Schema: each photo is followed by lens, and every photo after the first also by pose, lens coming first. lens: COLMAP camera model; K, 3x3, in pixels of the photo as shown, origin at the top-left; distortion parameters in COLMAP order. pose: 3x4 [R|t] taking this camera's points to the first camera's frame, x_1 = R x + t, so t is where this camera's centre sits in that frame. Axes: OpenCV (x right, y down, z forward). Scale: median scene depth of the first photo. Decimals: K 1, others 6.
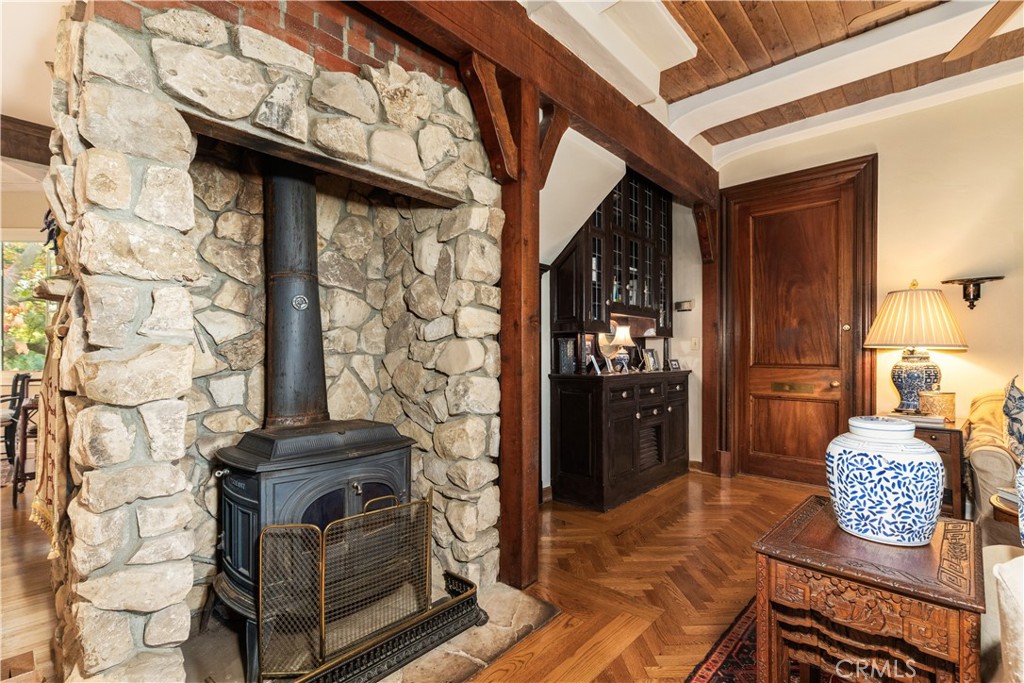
lens RADIAL K [[452.0, 0, 487.7], [0, 452.0, 353.7], [0, 0, 1]] dist [-0.002145, -0.000355]
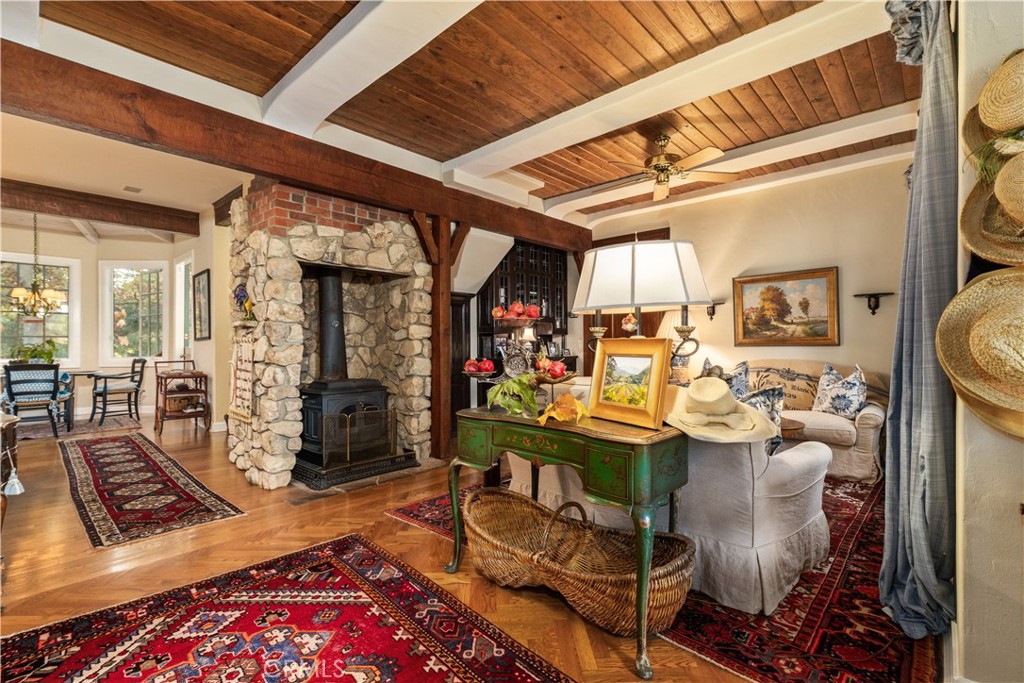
lens RADIAL K [[463.7, 0, 509.3], [0, 463.7, 343.5], [0, 0, 1]] dist [-0.002839, -0.000462]
pose [[0.999442, -0.000735, 0.033383, 0.324337], [0.000646, 0.999996, 0.002680, -0.021013], [-0.033385, -0.002657, 0.999439, -1.165124]]
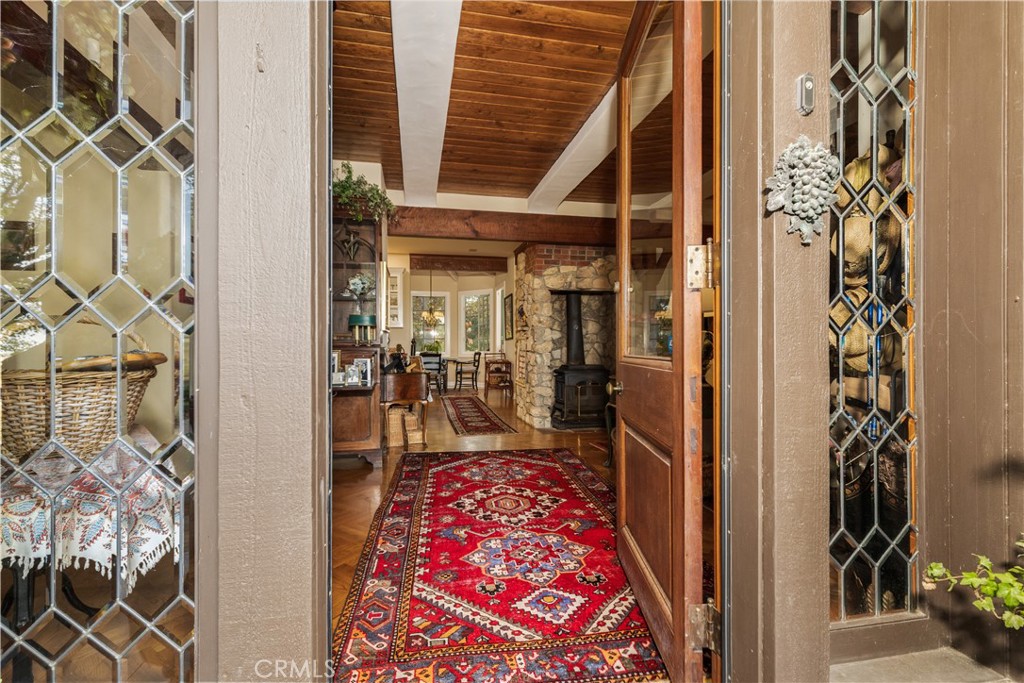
lens RADIAL K [[474.9, 0, 511.7], [0, 474.9, 350.4], [0, 0, 1]] dist [-0.000151, -0.000014]
pose [[0.834411, 0.002657, -0.551136, 1.014020], [0.004329, 0.999926, 0.011374, 0.012720], [0.551125, -0.011877, 0.834338, -1.971869]]
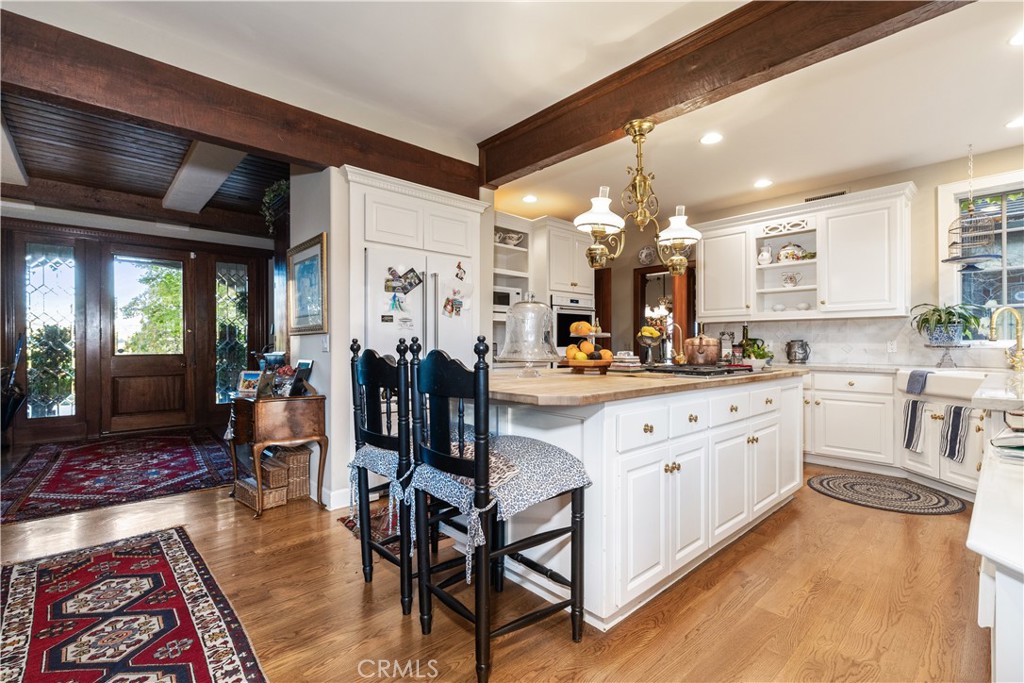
lens RADIAL K [[463.7, 0, 509.3], [0, 463.7, 343.5], [0, 0, 1]] dist [-0.002839, -0.000462]
pose [[-0.999109, -0.001871, 0.042152, -1.632515], [-0.001986, 0.999994, -0.002699, -0.018652], [-0.042147, -0.002780, -0.999108, 1.267974]]
